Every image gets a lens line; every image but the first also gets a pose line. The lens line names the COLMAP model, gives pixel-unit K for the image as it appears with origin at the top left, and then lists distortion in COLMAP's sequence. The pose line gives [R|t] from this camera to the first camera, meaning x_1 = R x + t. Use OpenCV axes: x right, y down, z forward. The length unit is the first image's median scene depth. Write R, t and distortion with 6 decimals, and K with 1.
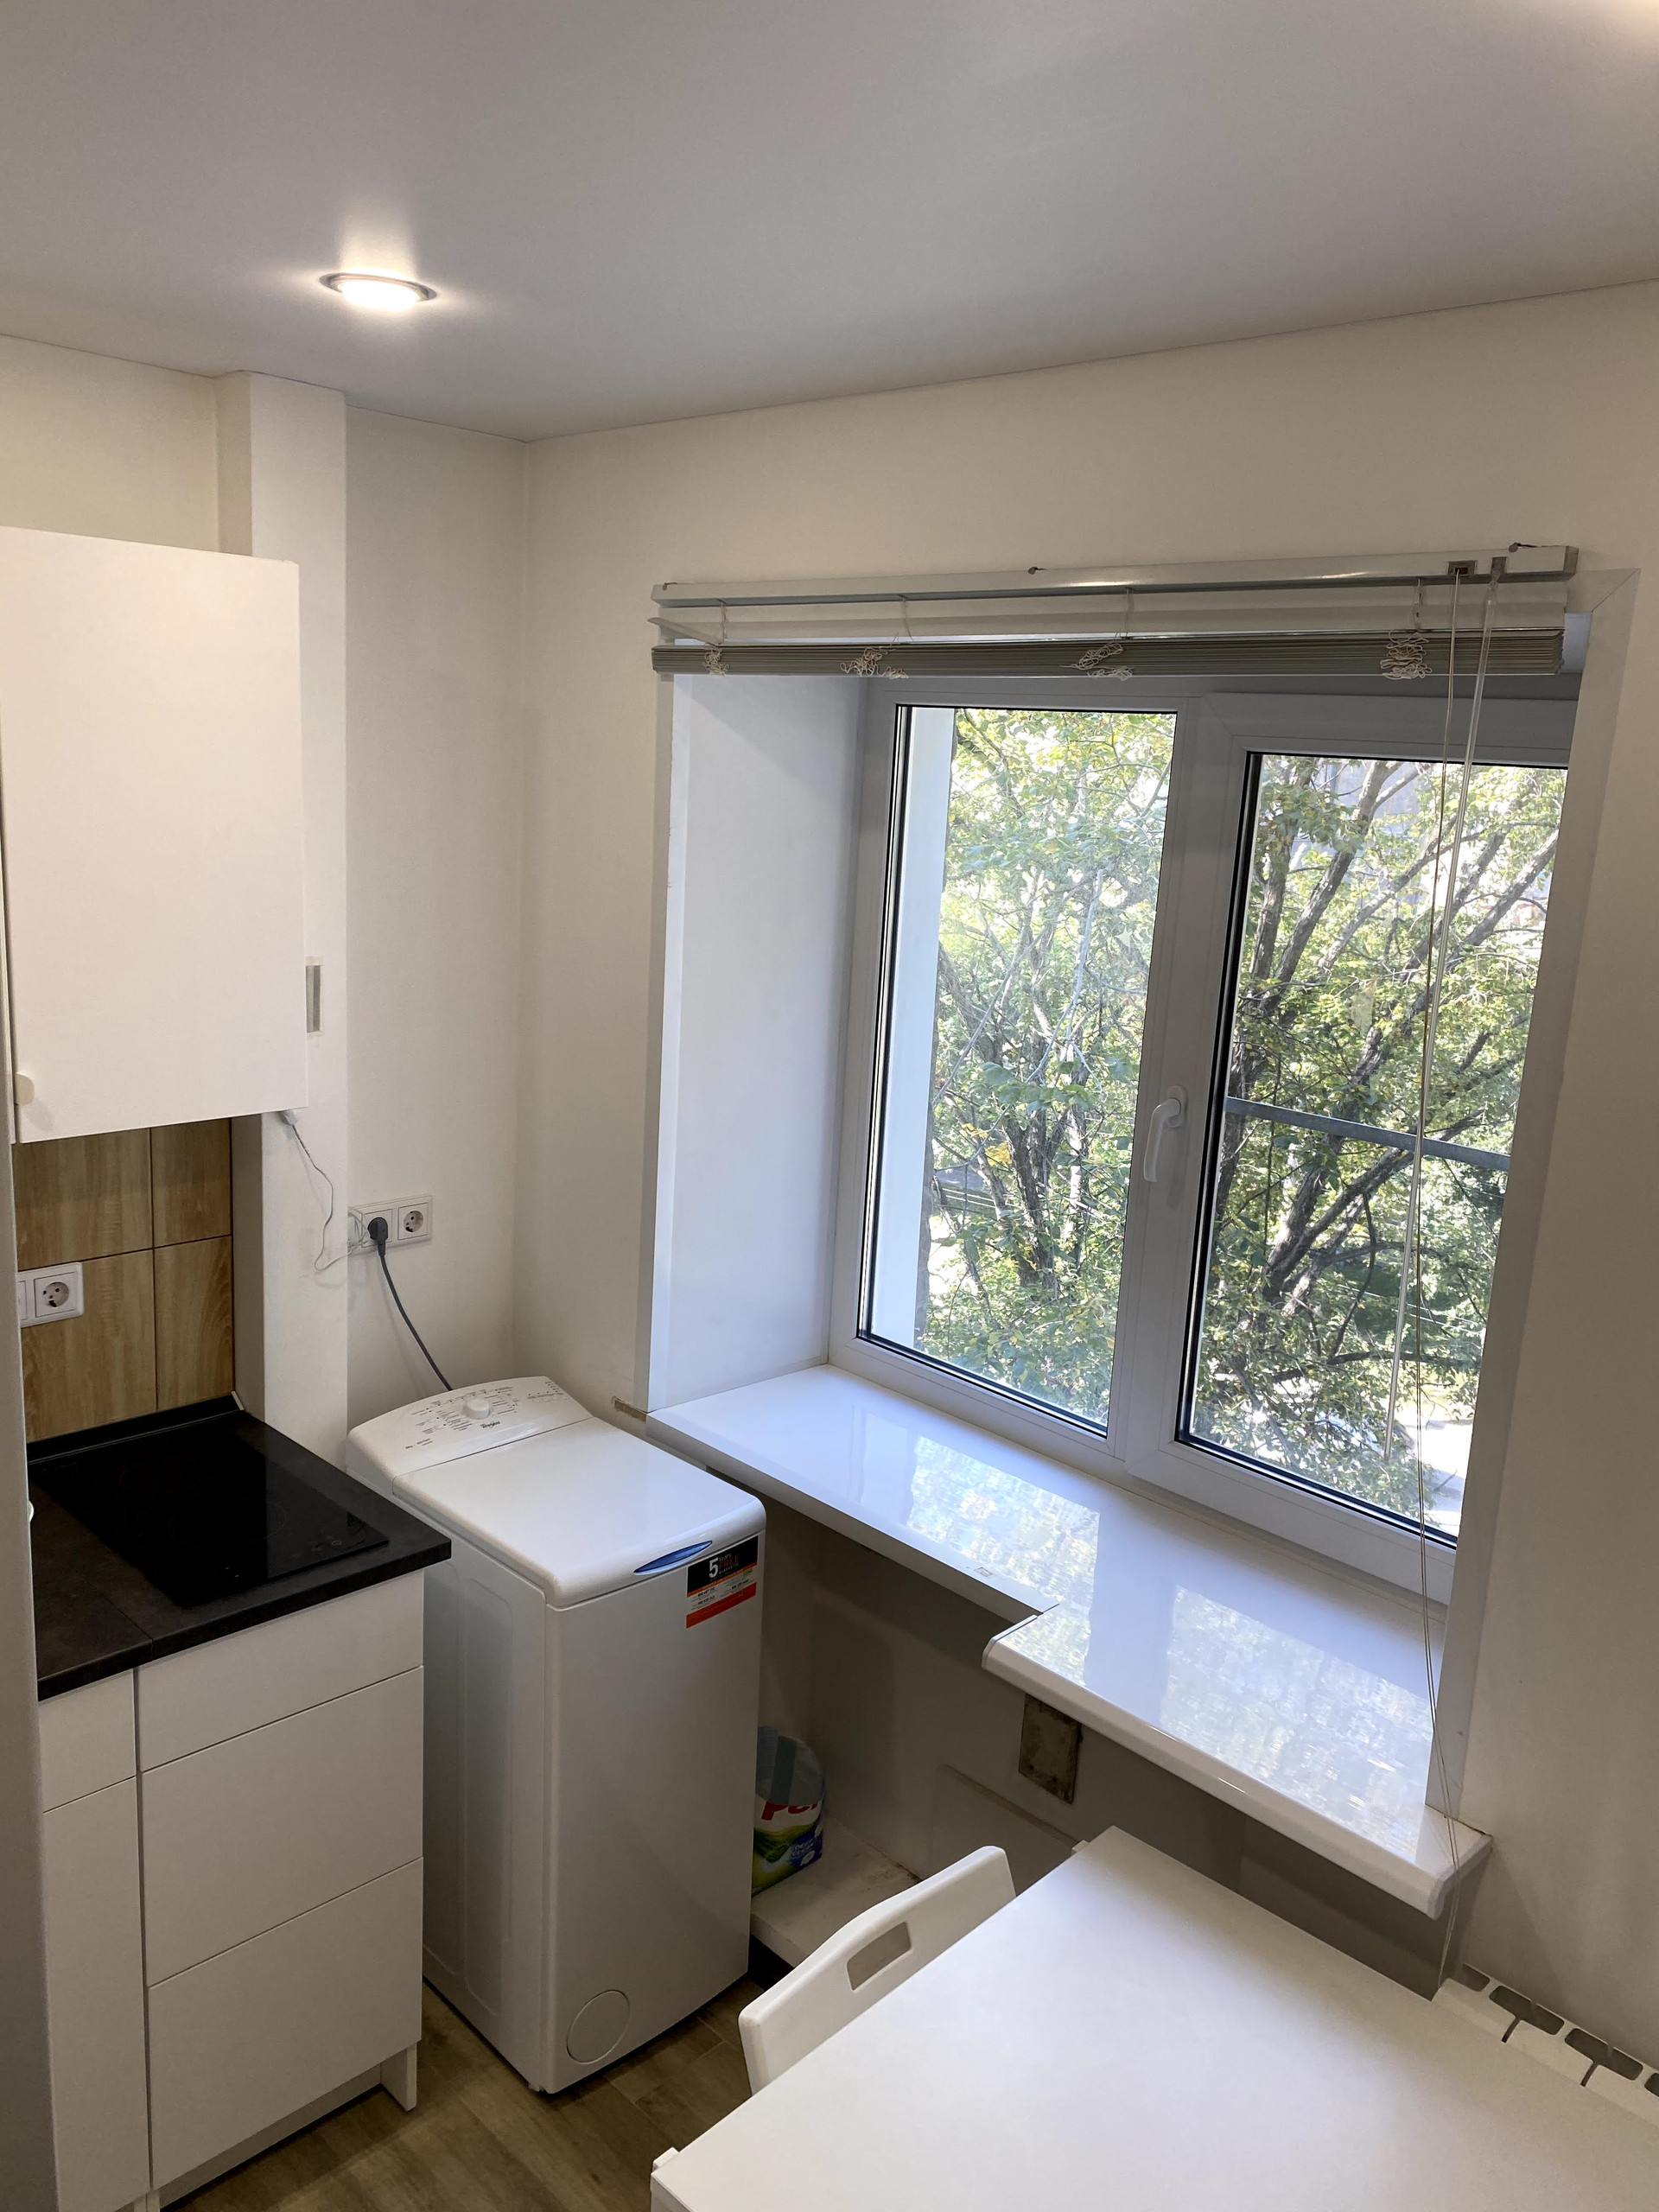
lens RADIAL K [[1689.3, 0, 833.3], [0, 1689.3, 1089.7], [0, 0, 1]] dist [0.028362, -0.021916]
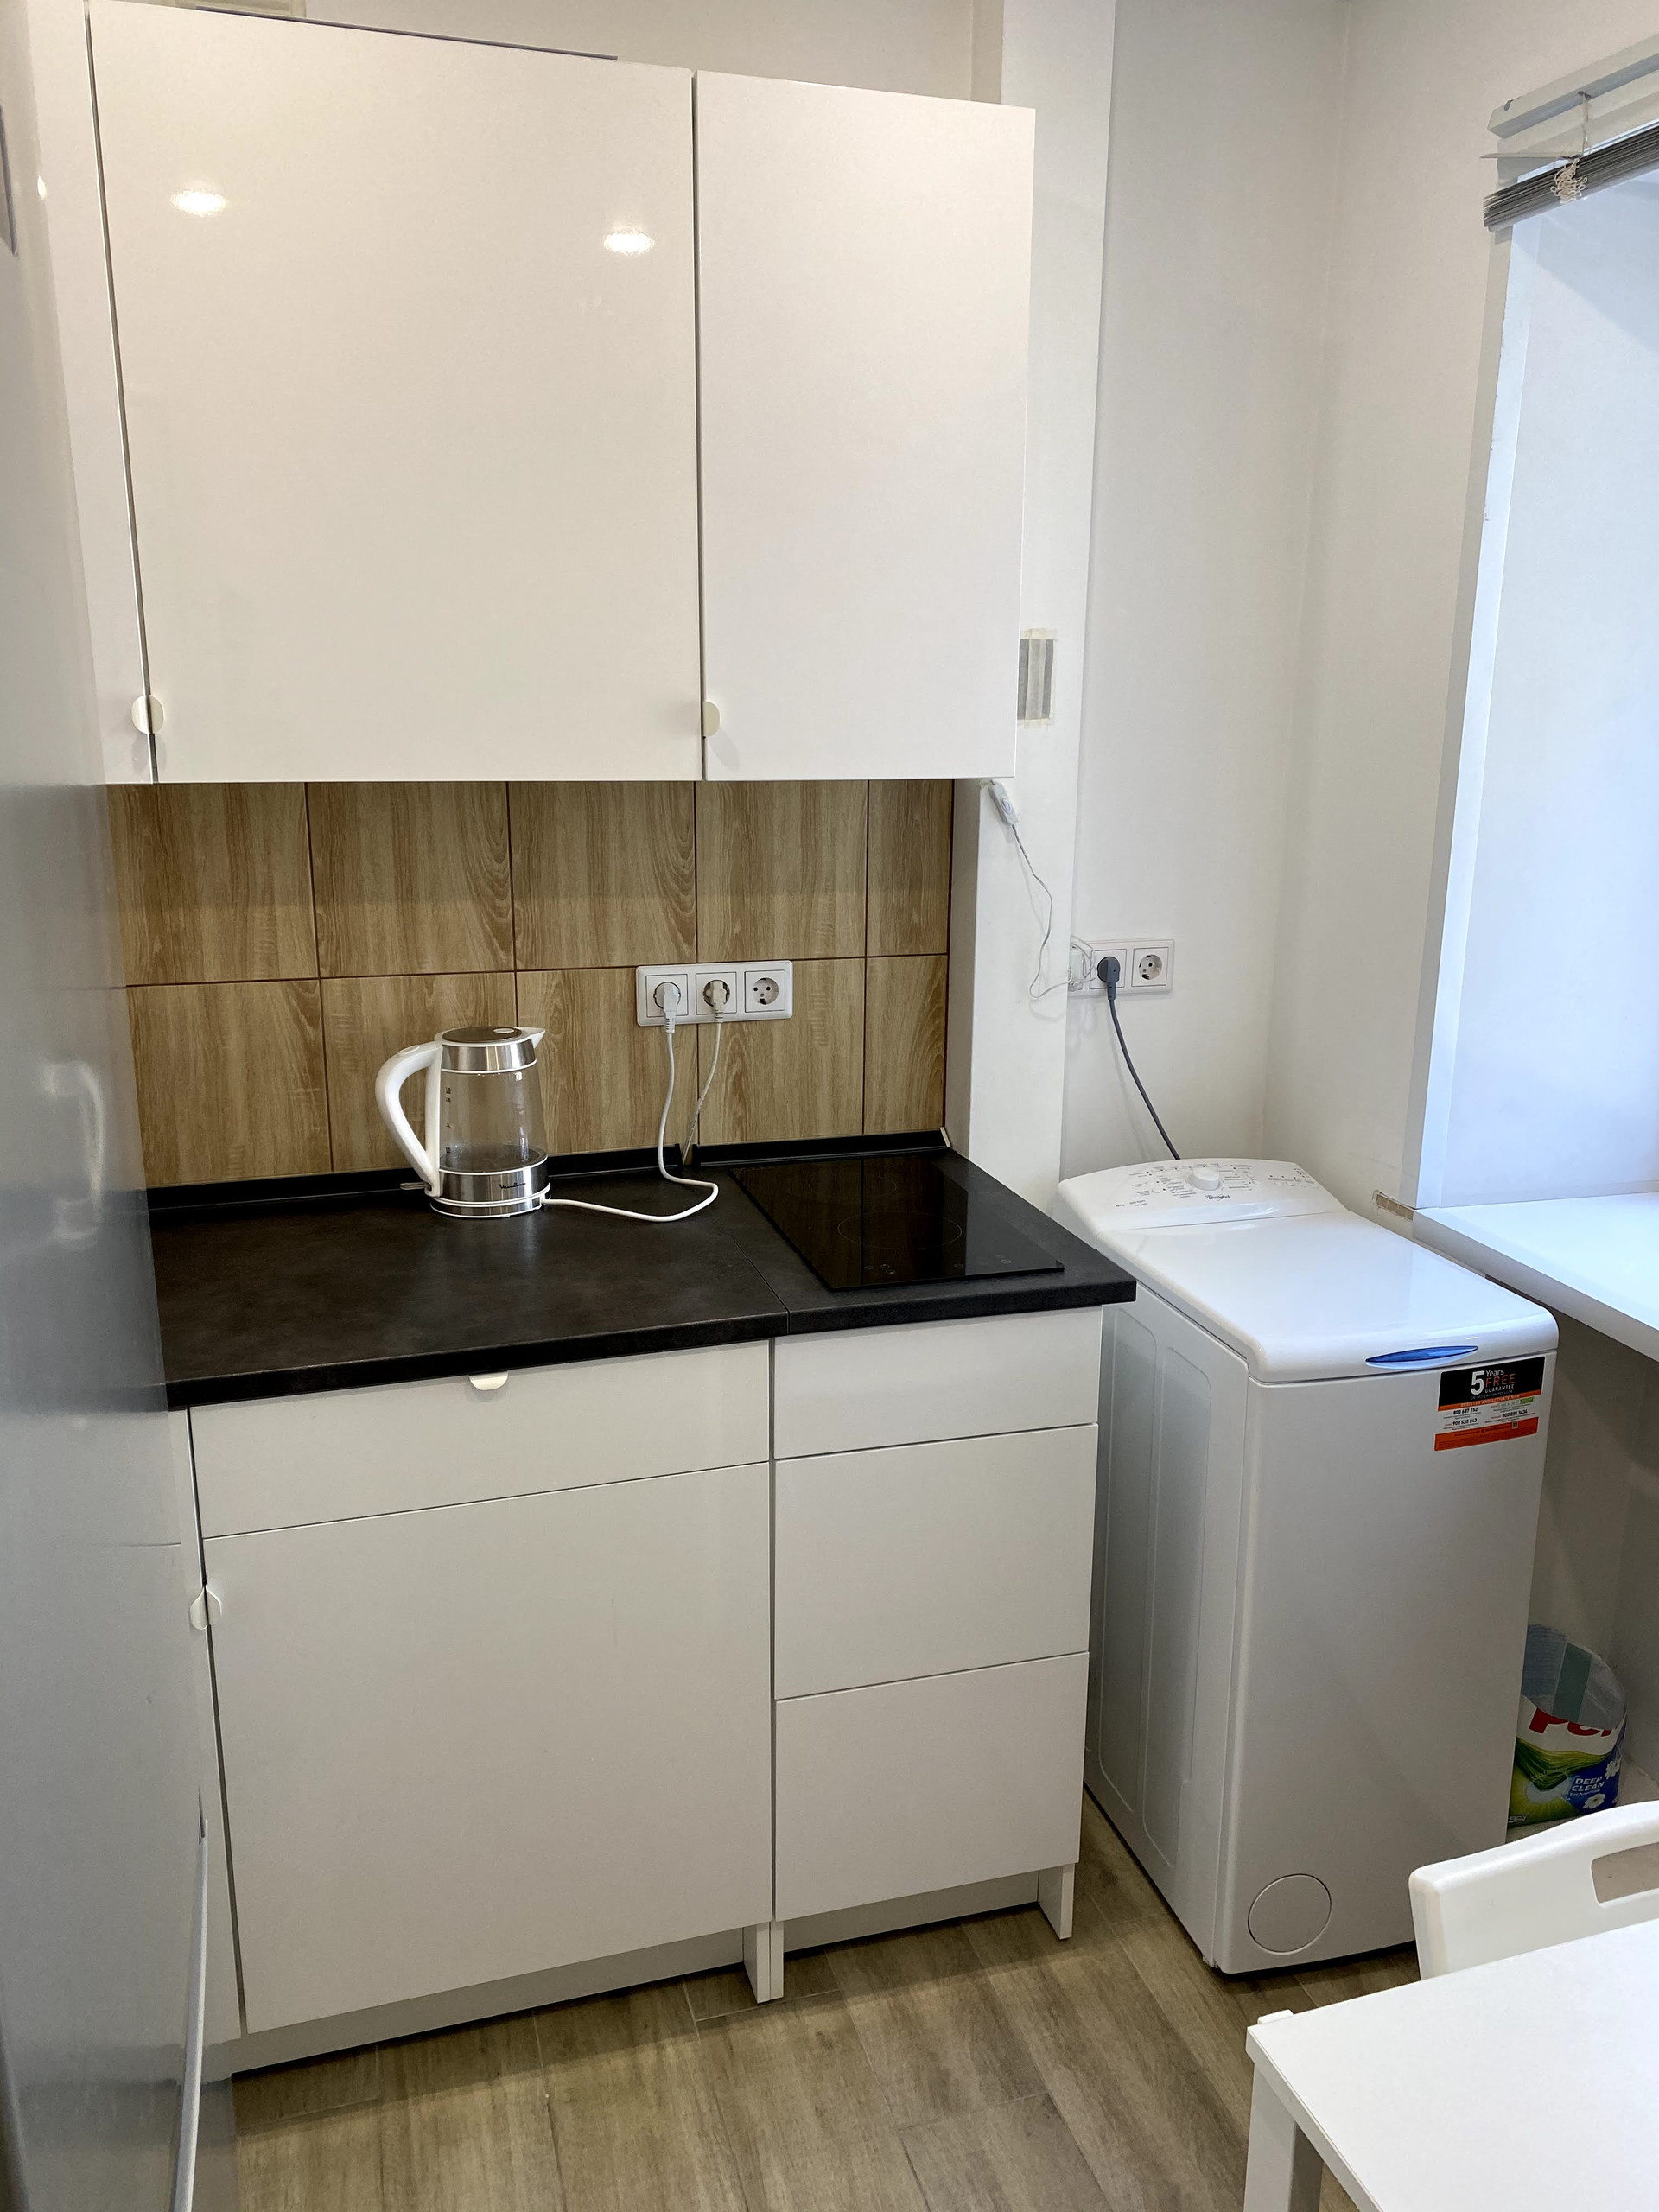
lens RADIAL K [[1689.3, 0, 817.7], [0, 1689.3, 1096.8], [0, 0, 1]] dist [0.028362, -0.021916]
pose [[0.874558, 0.068903, -0.480000, 0.027662], [-0.055905, 0.997580, 0.041343, 0.131918], [0.481687, -0.009322, 0.876294, 0.170219]]
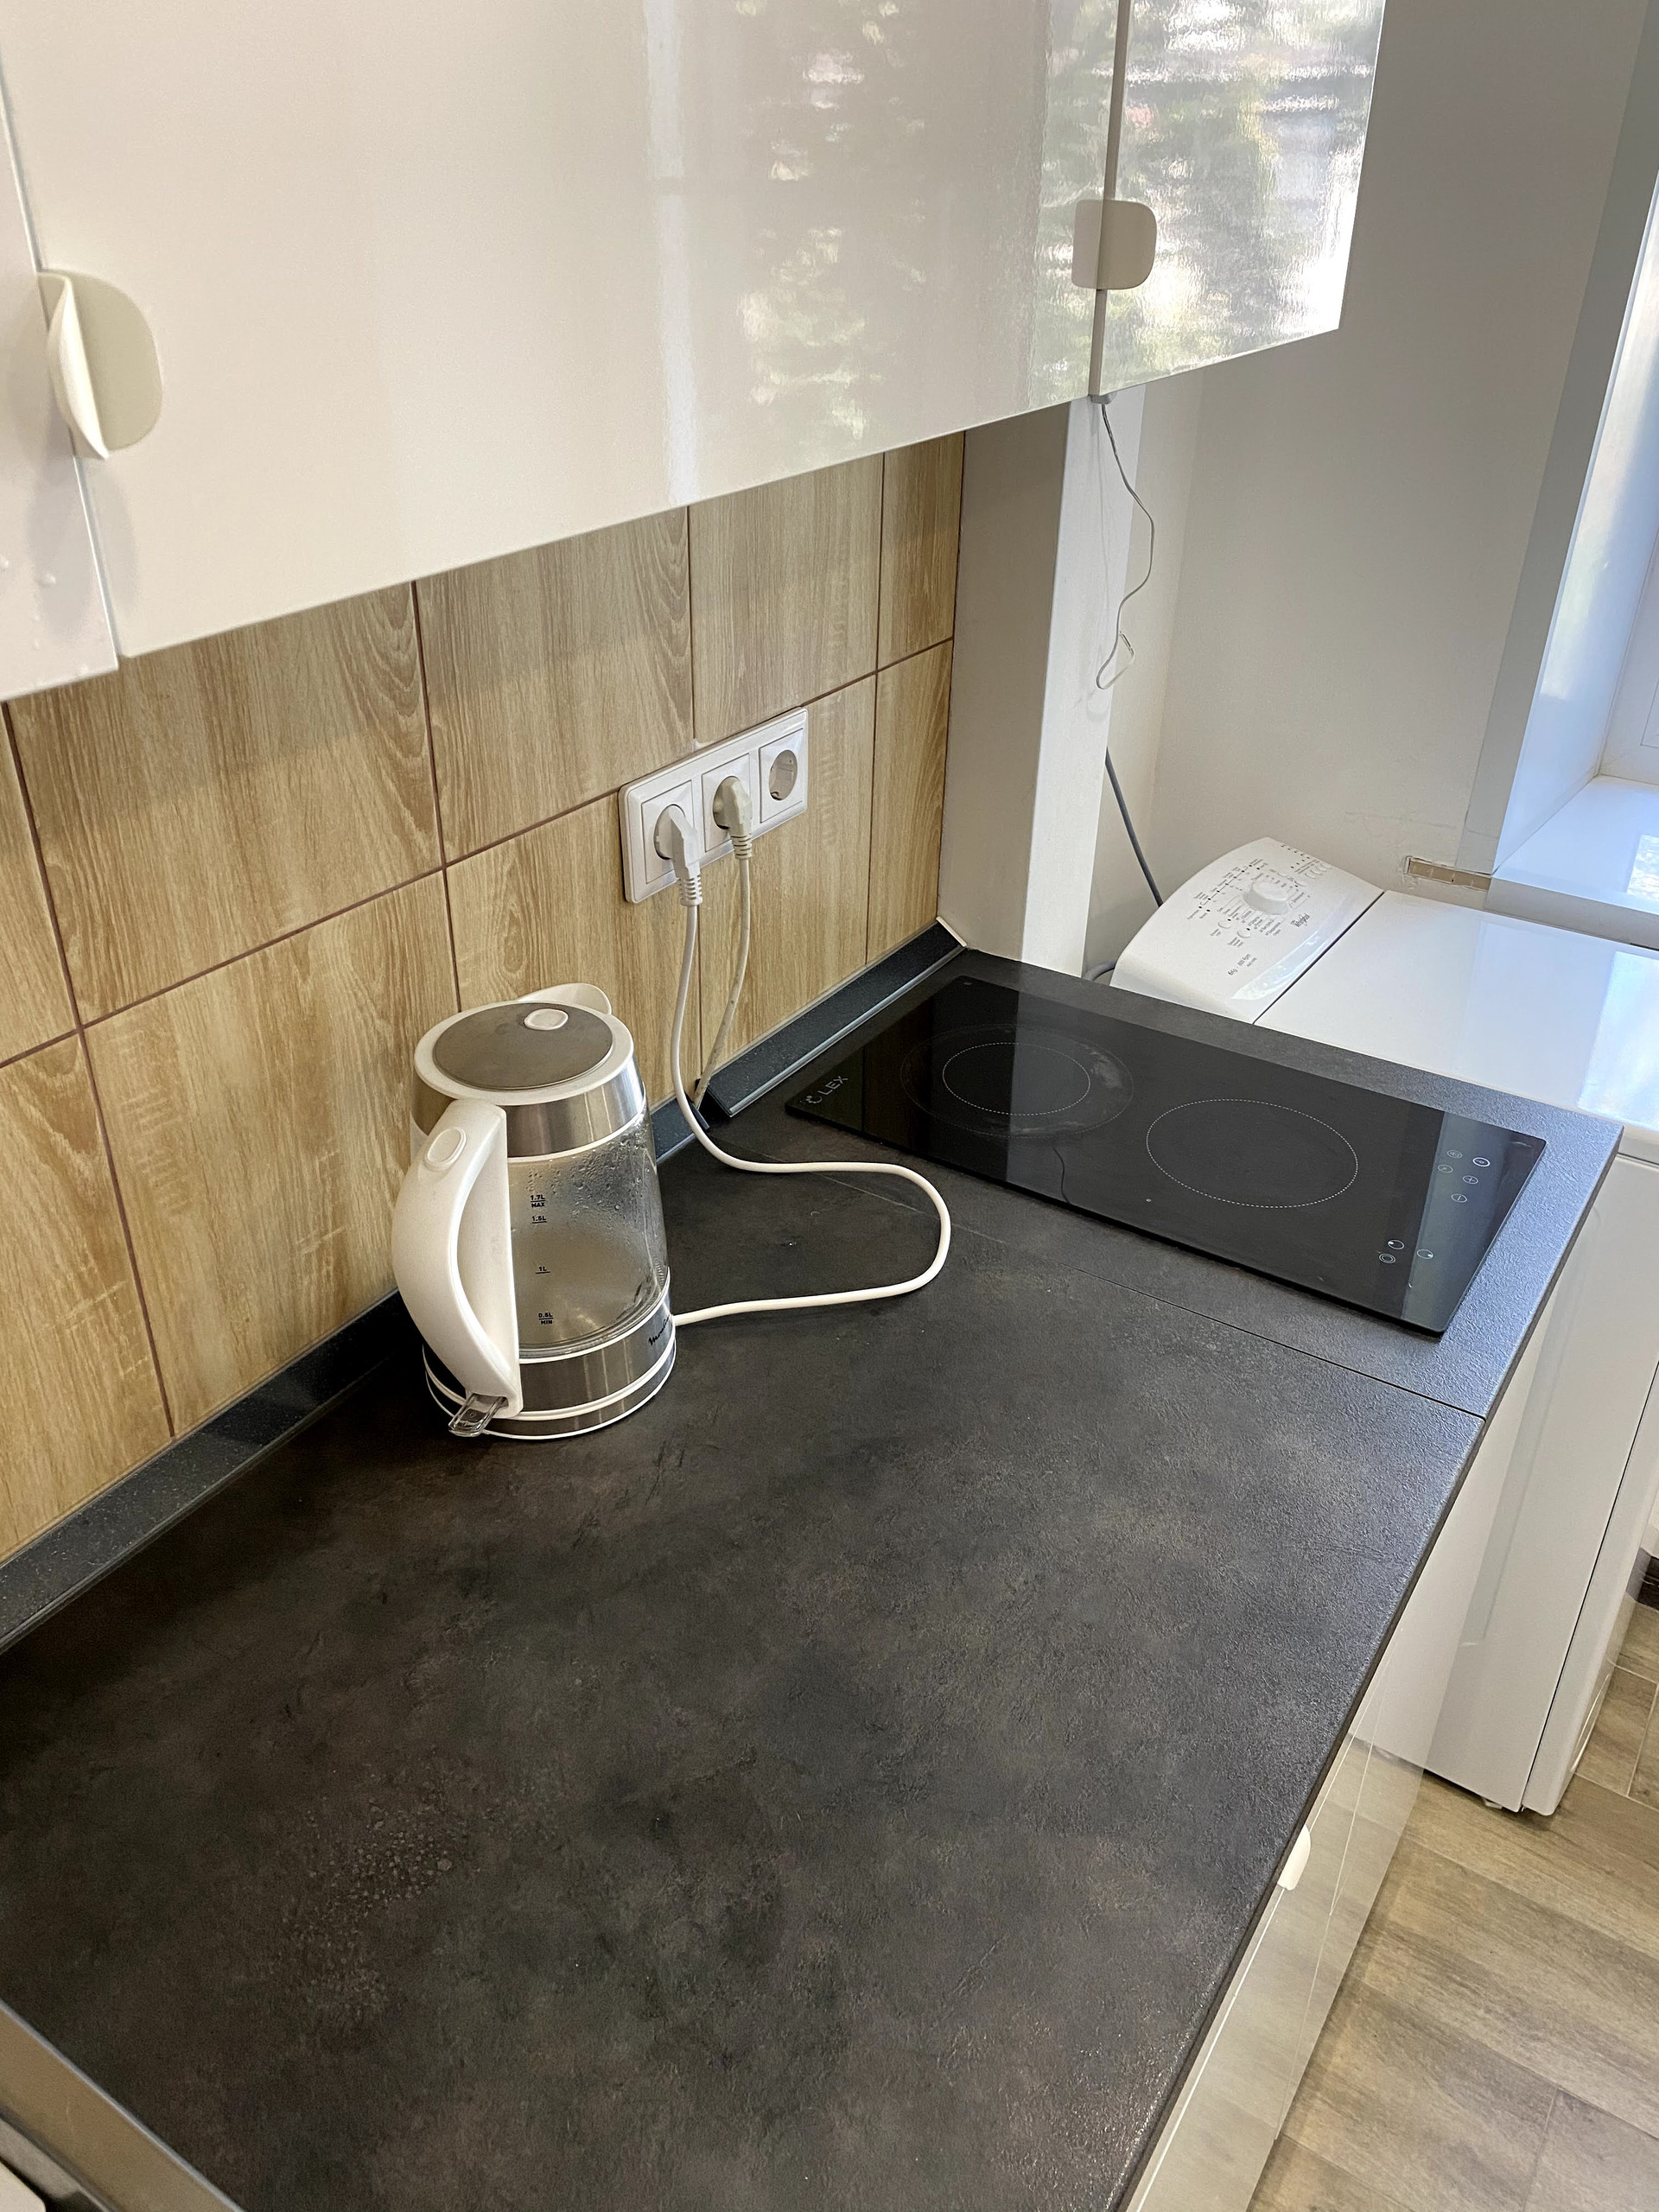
lens RADIAL K [[1689.3, 0, 809.1], [0, 1689.3, 1113.6], [0, 0, 1]] dist [0.028362, -0.021916]
pose [[0.980236, -0.135585, 0.144062, -0.510718], [0.078771, 0.935489, 0.344464, 0.038589], [-0.181472, -0.326308, 0.927680, 0.466096]]
